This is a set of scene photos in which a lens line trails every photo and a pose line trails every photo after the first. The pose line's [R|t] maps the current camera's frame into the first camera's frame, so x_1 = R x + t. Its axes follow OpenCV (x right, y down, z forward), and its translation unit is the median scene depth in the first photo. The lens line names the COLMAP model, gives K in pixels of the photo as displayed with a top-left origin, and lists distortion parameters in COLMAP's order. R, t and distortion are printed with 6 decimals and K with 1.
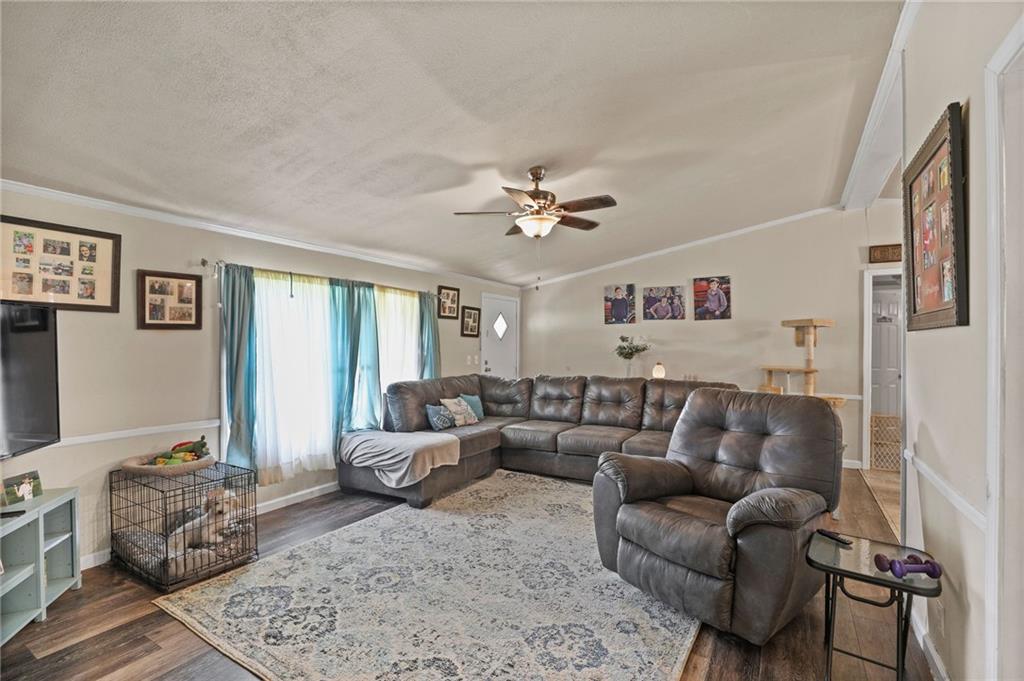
lens RADIAL K [[470.3, 0, 509.4], [0, 470.3, 344.2], [0, 0, 1]] dist [-0.018511, 0.000711]
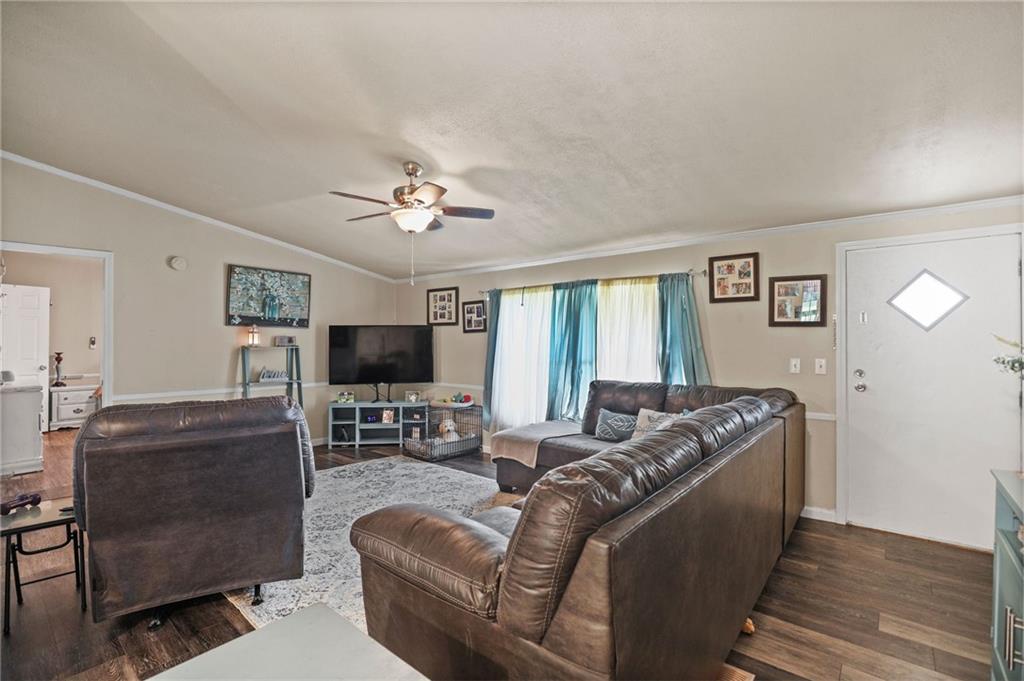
lens RADIAL K [[470.3, 0, 509.9], [0, 470.3, 342.8], [0, 0, 1]] dist [-0.018511, 0.000711]
pose [[-0.149548, -0.006298, -0.988734, 0.909592], [-0.004036, 0.999975, -0.005759, 0.015192], [0.988746, 0.003129, -0.149570, 1.216836]]
